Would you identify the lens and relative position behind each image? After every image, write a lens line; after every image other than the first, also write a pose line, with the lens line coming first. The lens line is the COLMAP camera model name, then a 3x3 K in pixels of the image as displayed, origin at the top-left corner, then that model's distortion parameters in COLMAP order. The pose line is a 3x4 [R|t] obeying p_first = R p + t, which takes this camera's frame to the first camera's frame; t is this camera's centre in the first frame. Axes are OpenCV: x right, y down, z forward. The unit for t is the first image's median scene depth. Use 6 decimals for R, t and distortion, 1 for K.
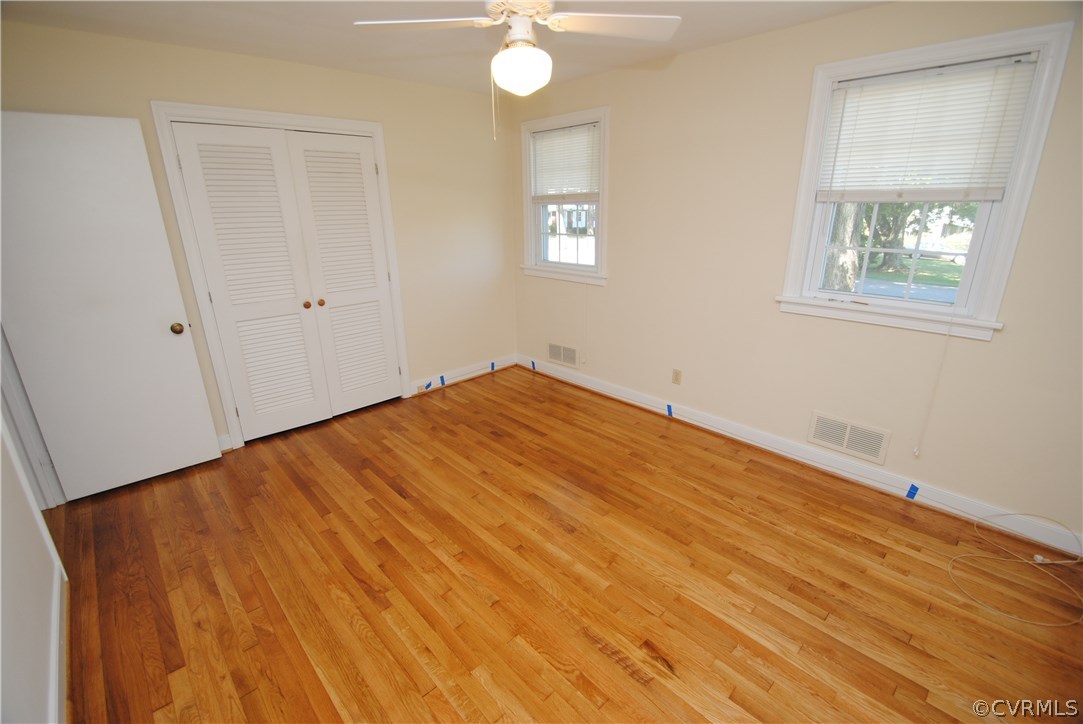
lens RADIAL K [[480.8, 0, 538.7], [0, 480.8, 364.8], [0, 0, 1]] dist [0.002404, -0.019011]
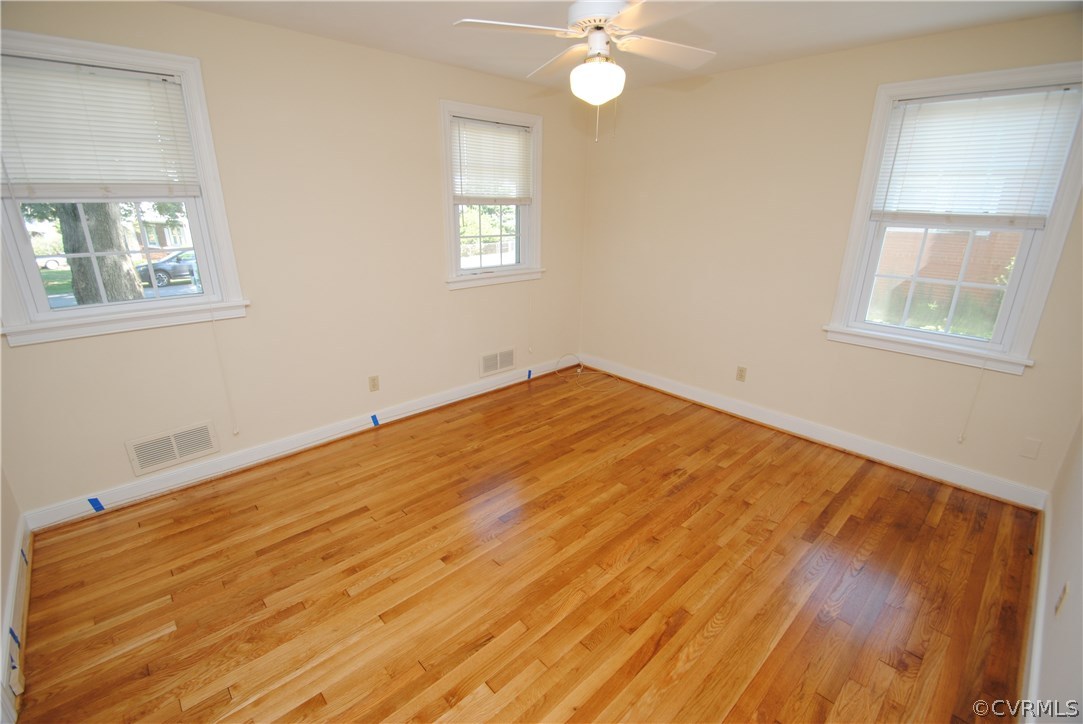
lens RADIAL K [[476.8, 0, 538.5], [0, 476.8, 363.6], [0, 0, 1]] dist [0.009223, -0.019397]
pose [[-0.004653, -0.306122, 0.951981, -0.908122], [0.304235, 0.906430, 0.292961, -0.283241], [-0.952586, 0.290989, 0.088915, 0.868432]]
